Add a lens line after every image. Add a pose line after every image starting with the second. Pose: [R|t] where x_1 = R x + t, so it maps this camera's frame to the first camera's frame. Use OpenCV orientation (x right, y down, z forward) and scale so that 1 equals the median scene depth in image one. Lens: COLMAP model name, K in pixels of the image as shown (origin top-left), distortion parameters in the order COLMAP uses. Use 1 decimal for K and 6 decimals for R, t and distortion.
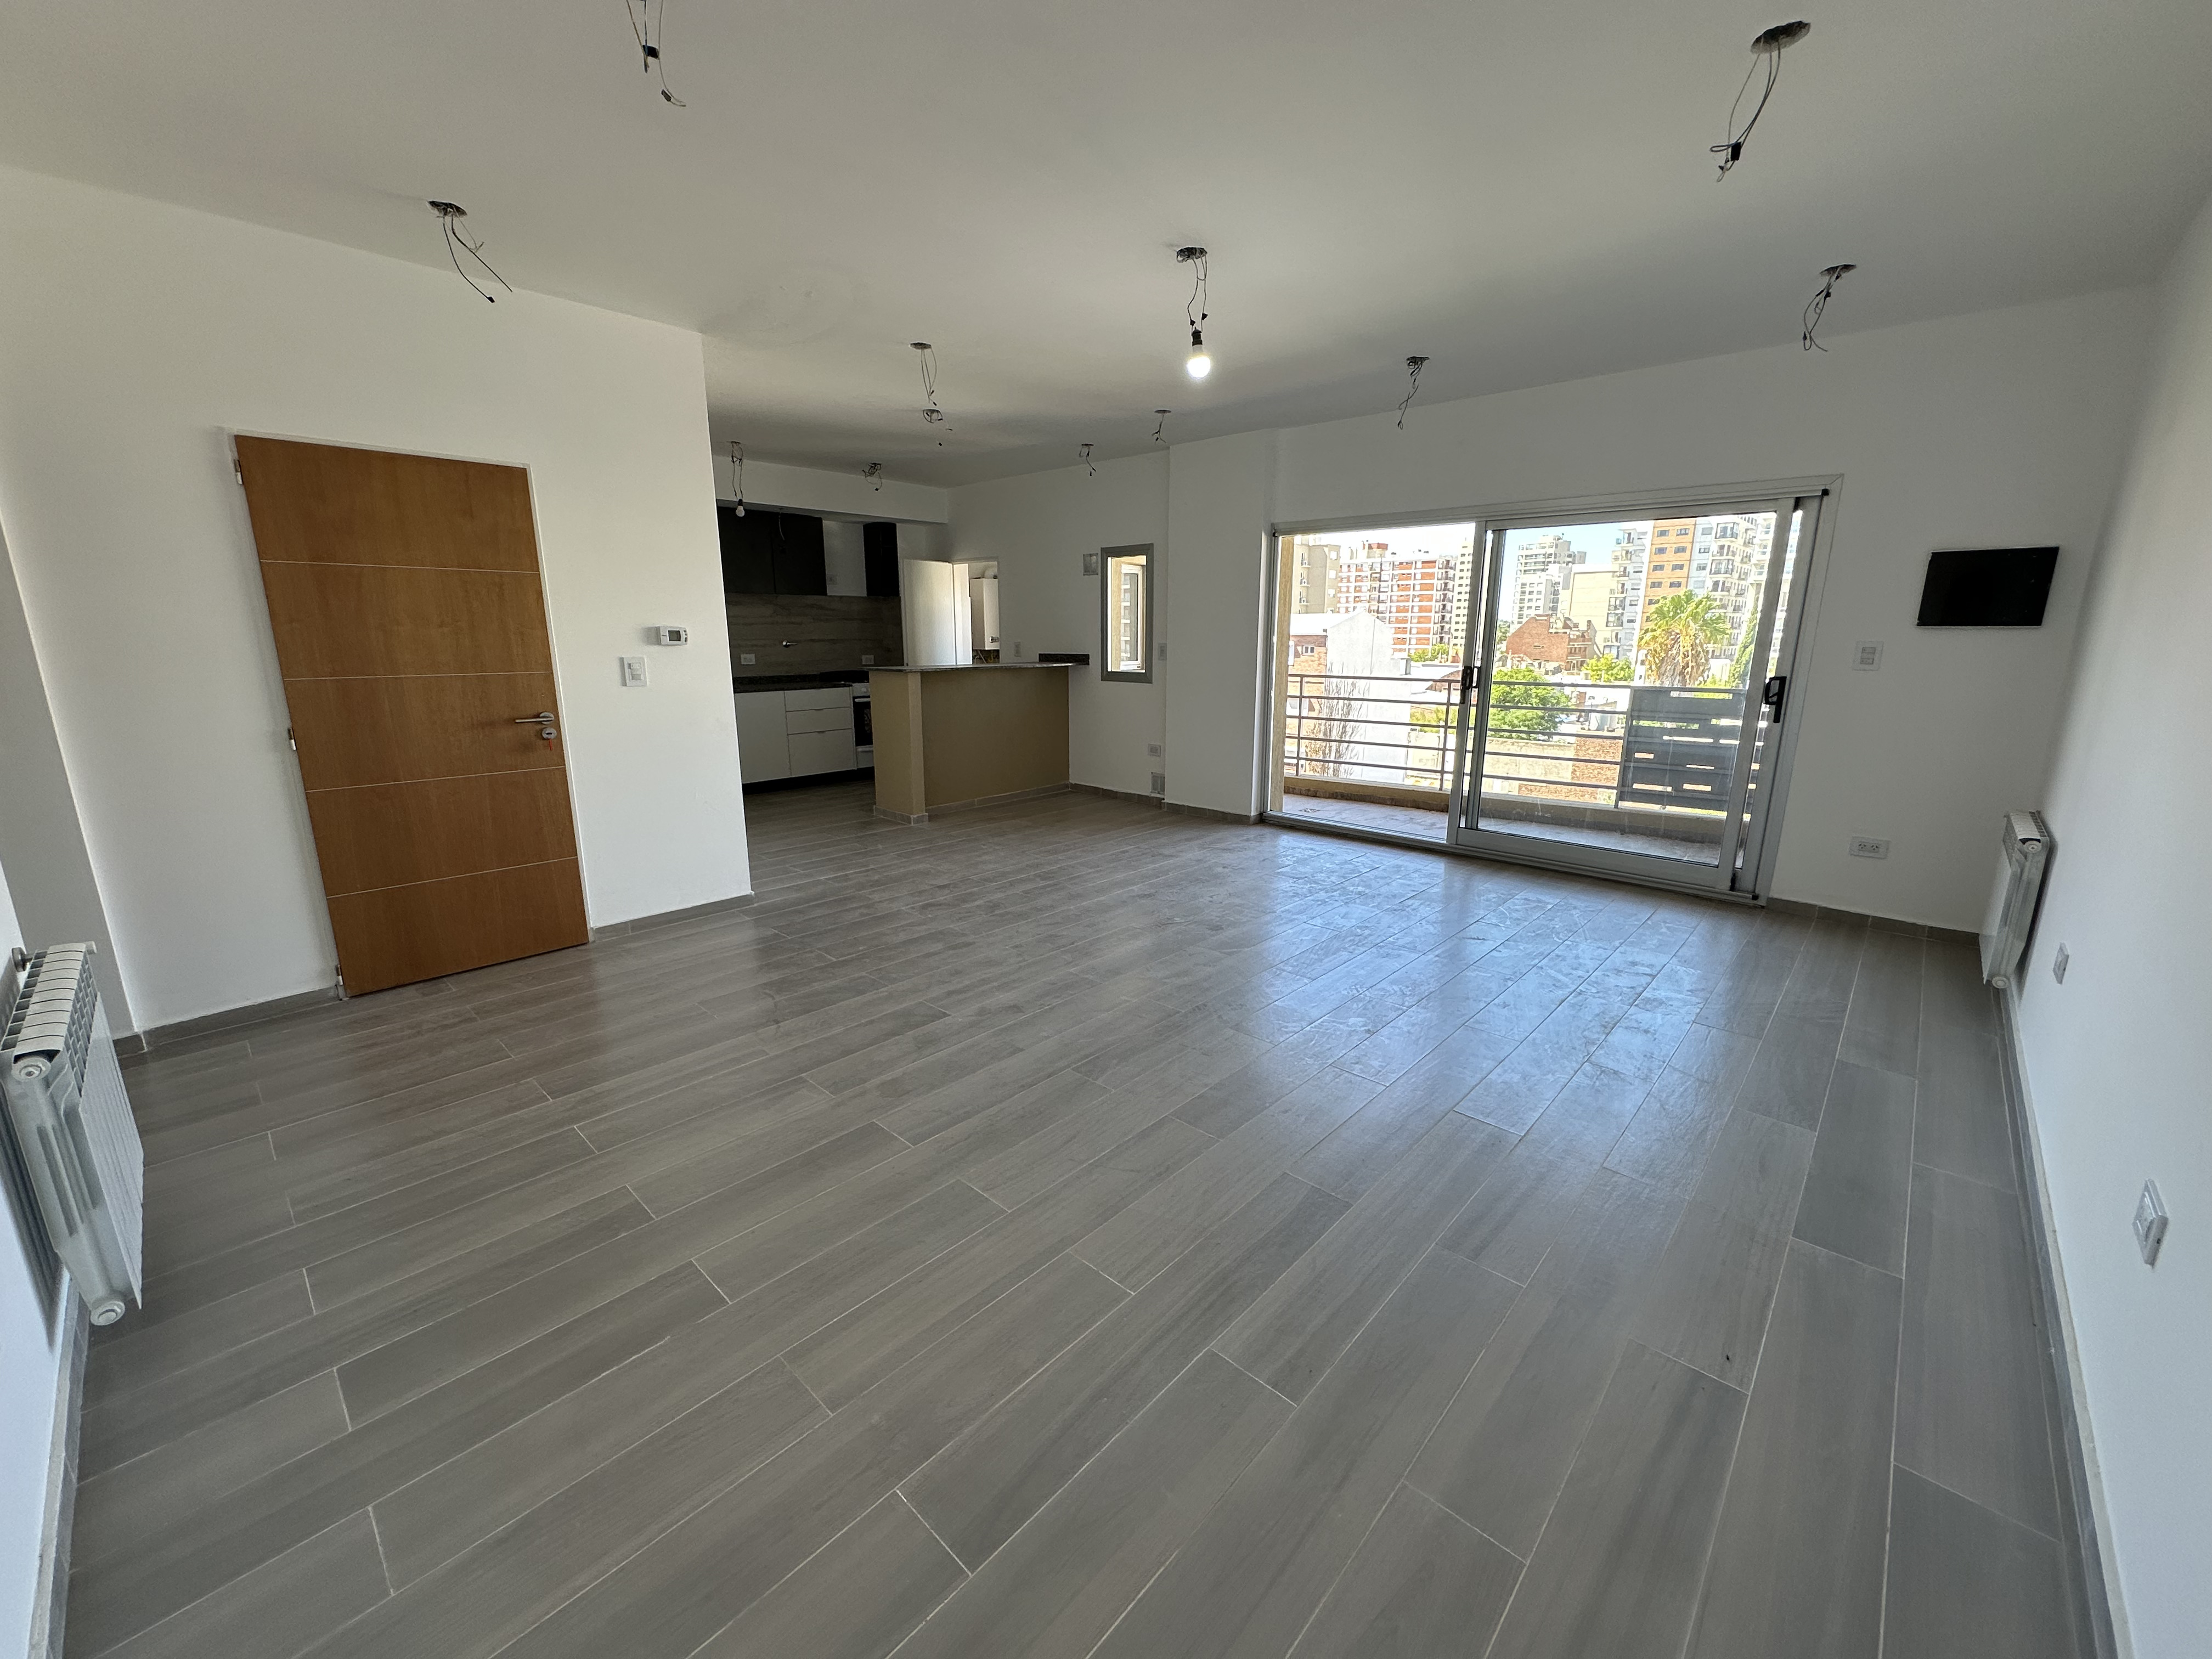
lens RADIAL K [[881.5, 0, 1108.3], [0, 881.5, 826.9], [0, 0, 1]] dist [-0.007766, 0.001159]
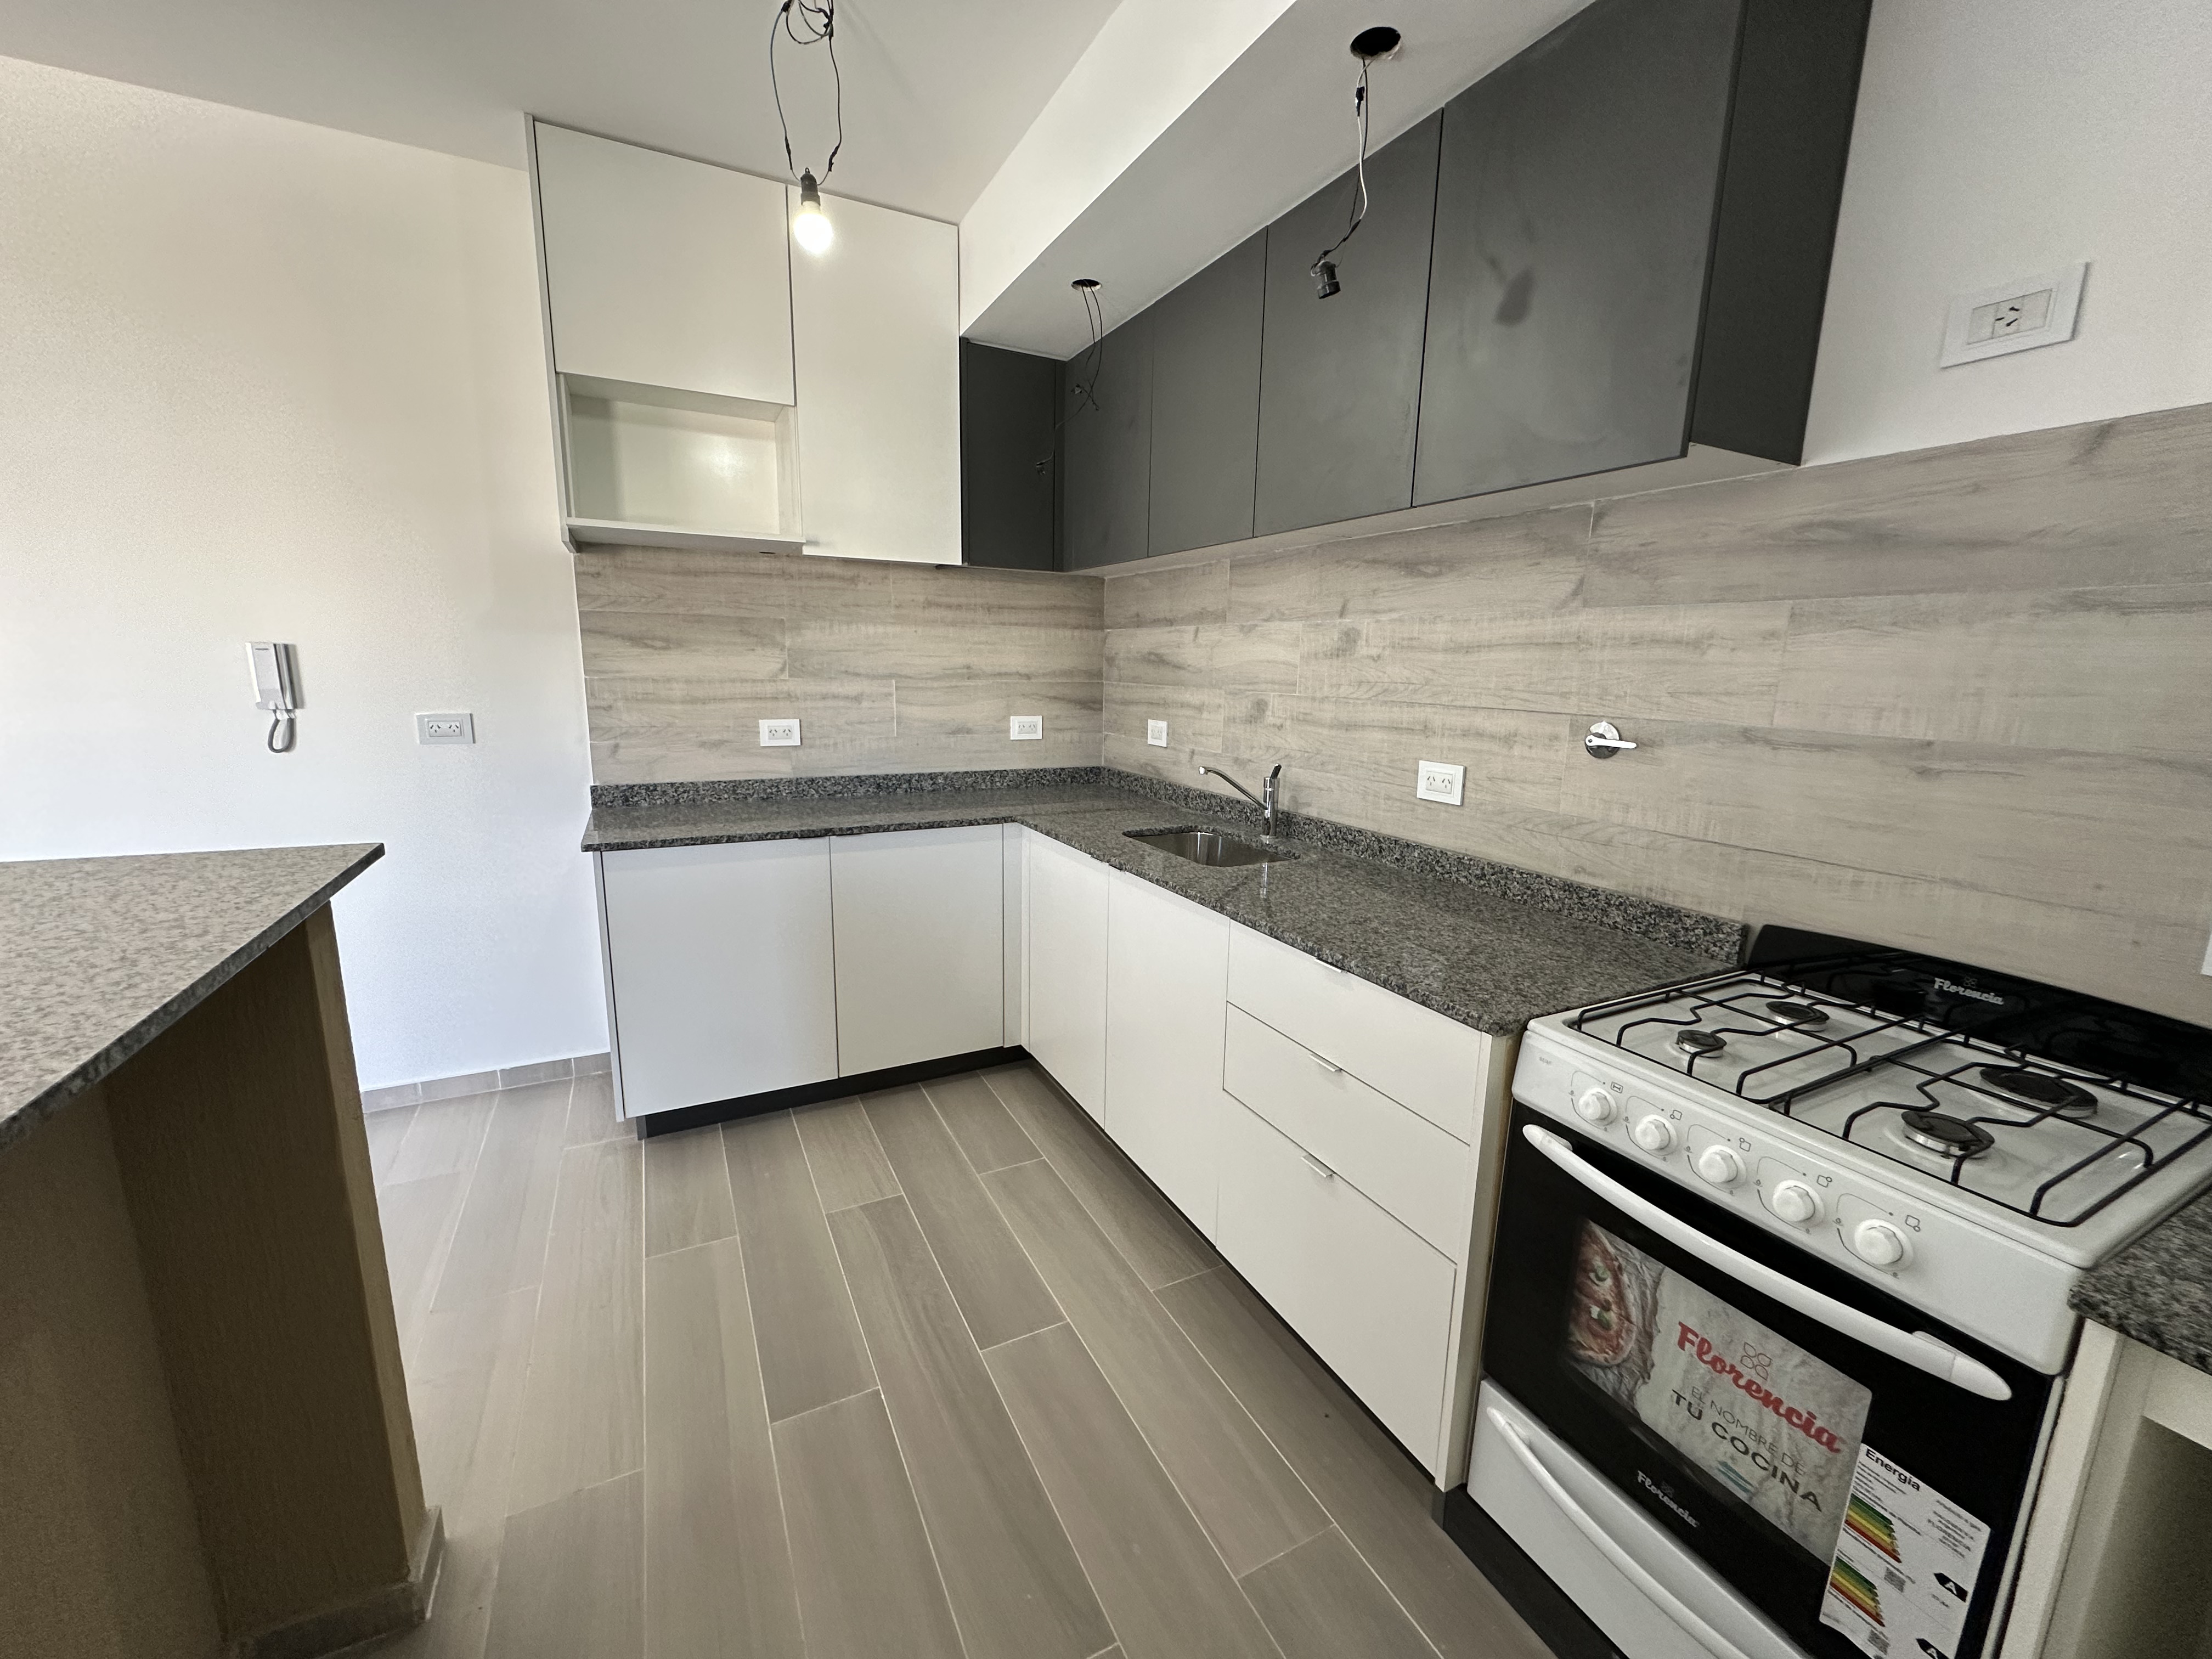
lens RADIAL K [[881.5, 0, 1106.7], [0, 881.5, 826.3], [0, 0, 1]] dist [-0.007766, 0.001159]
pose [[-0.338216, 0.160849, -0.927220, -0.127133], [-0.228758, 0.941679, 0.246800, -0.209264], [0.912841, 0.295581, -0.281696, 0.939088]]
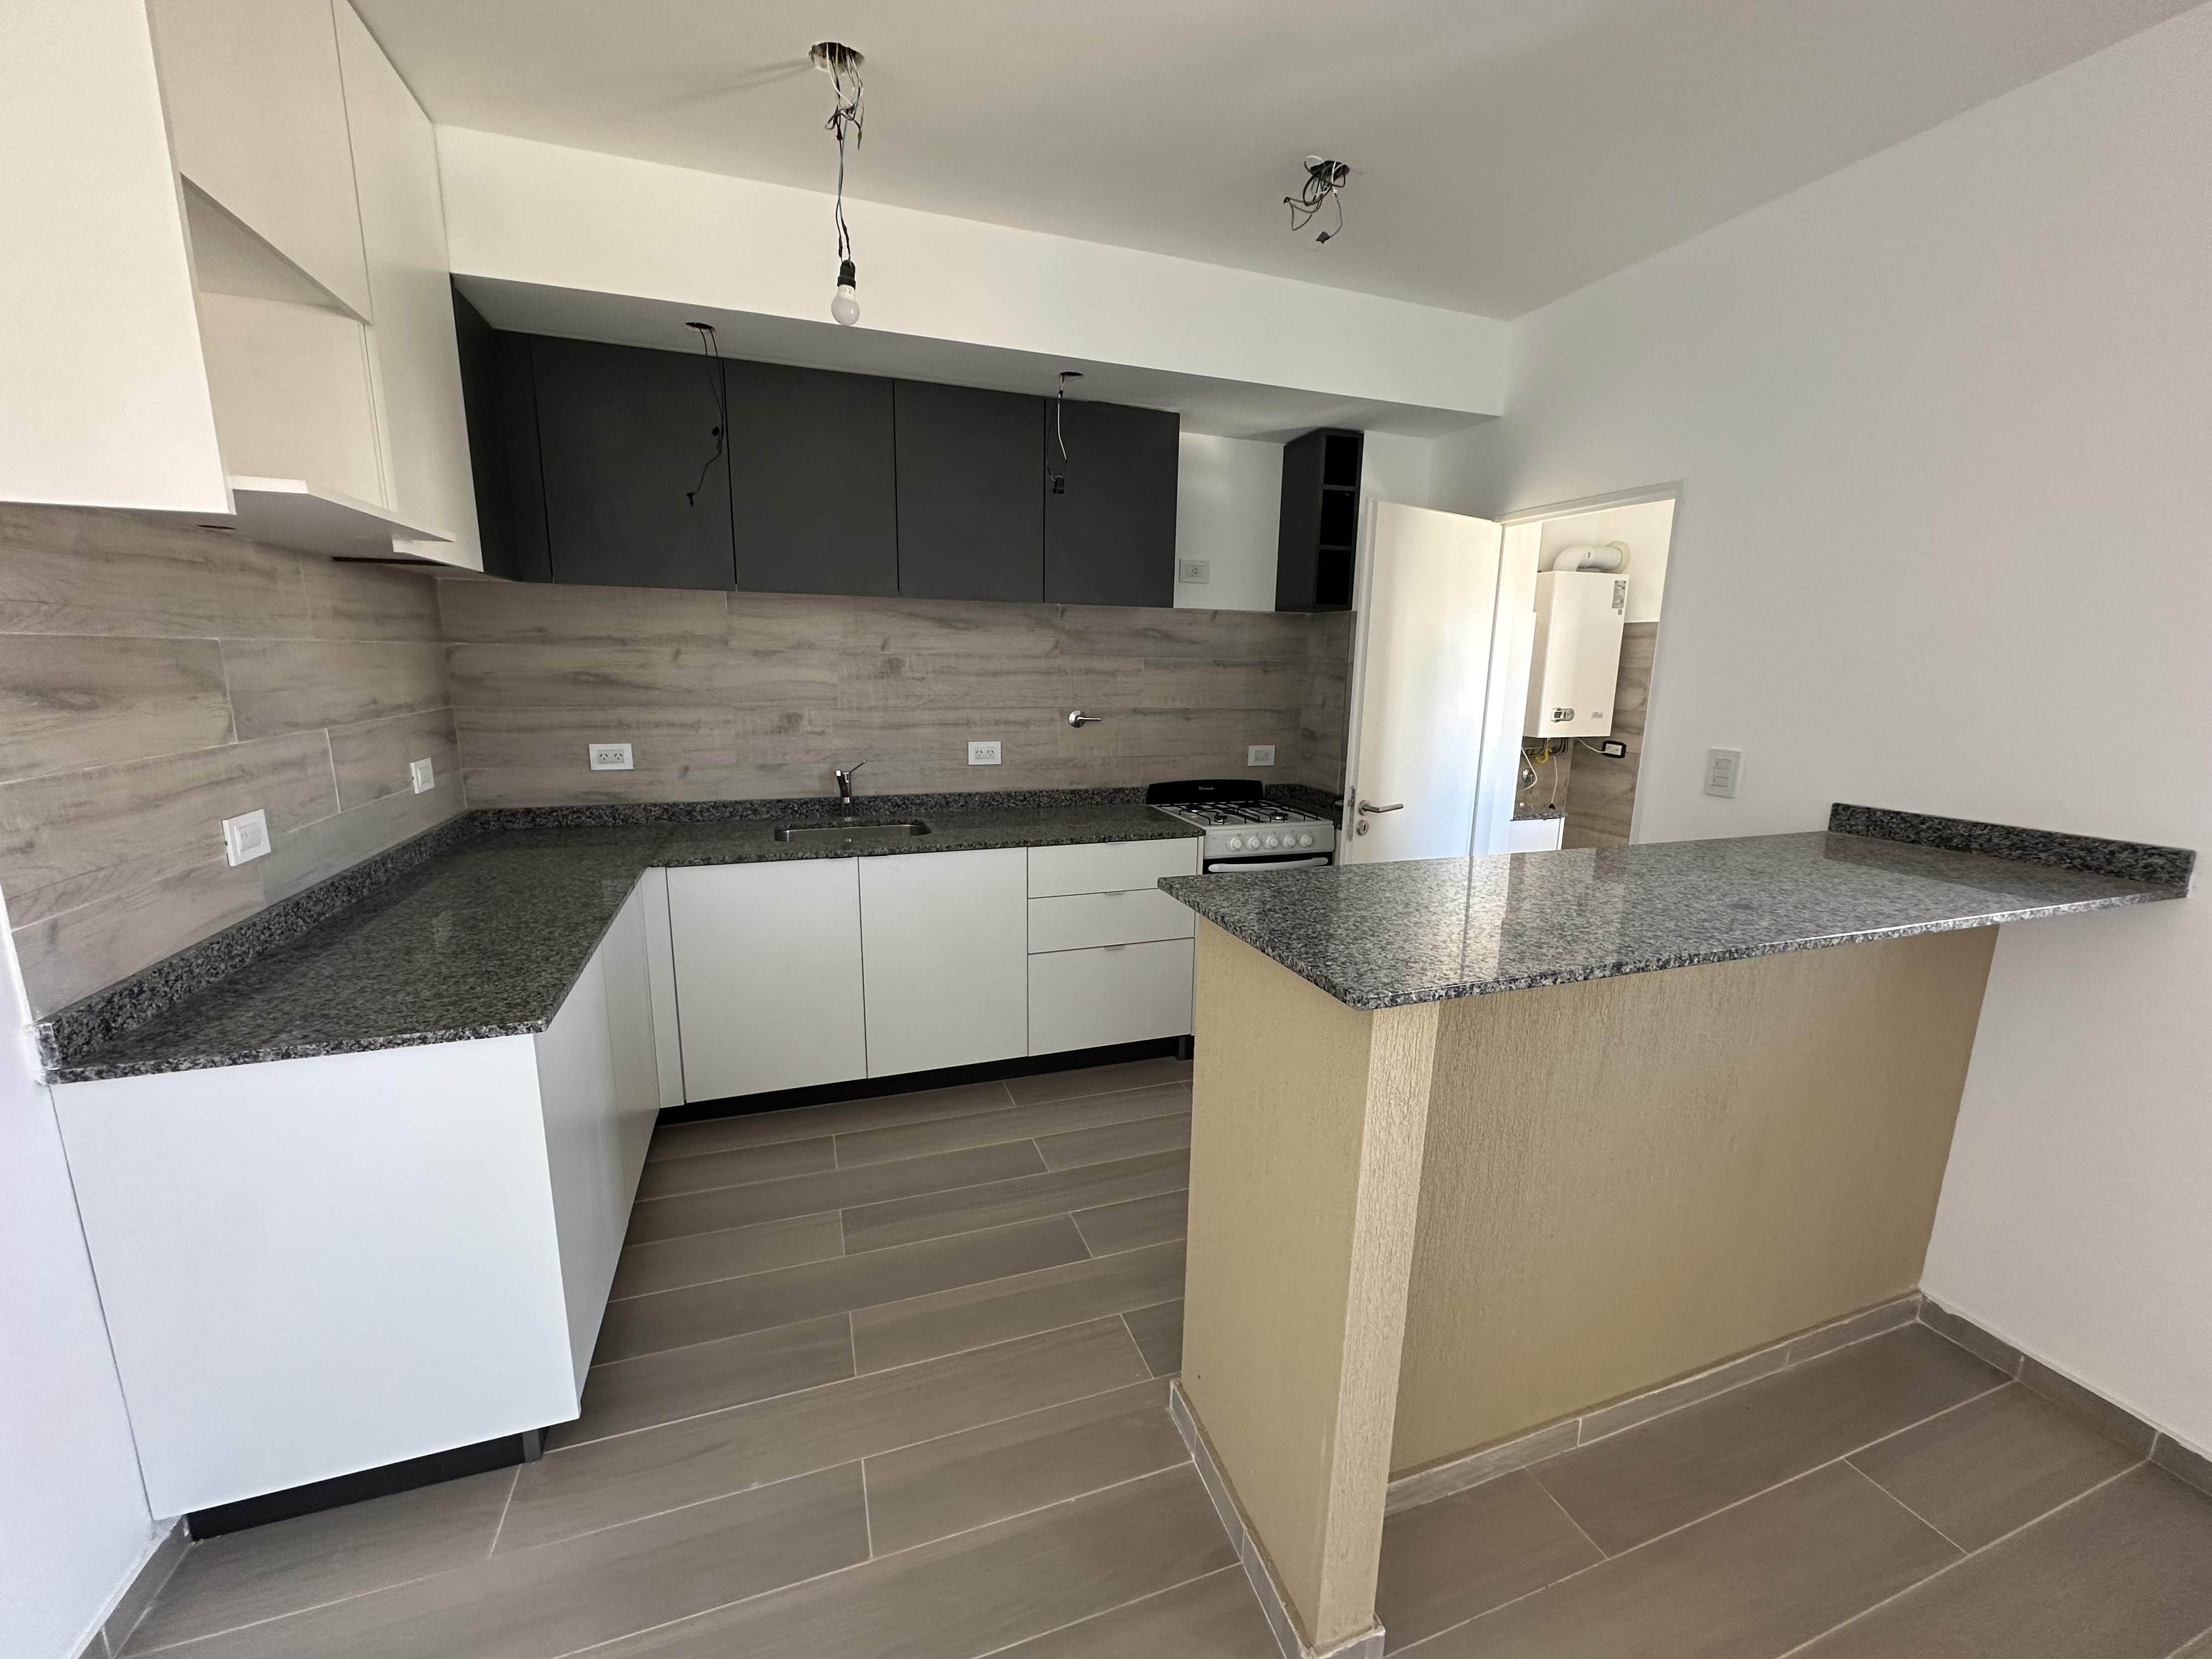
lens RADIAL K [[881.5, 0, 1112.3], [0, 881.5, 827.5], [0, 0, 1]] dist [-0.007766, 0.001159]
pose [[0.890091, 0.099105, -0.444877, -0.147725], [-0.114923, 0.993337, -0.008649, -0.149798], [0.441055, 0.058826, 0.895550, 0.607860]]
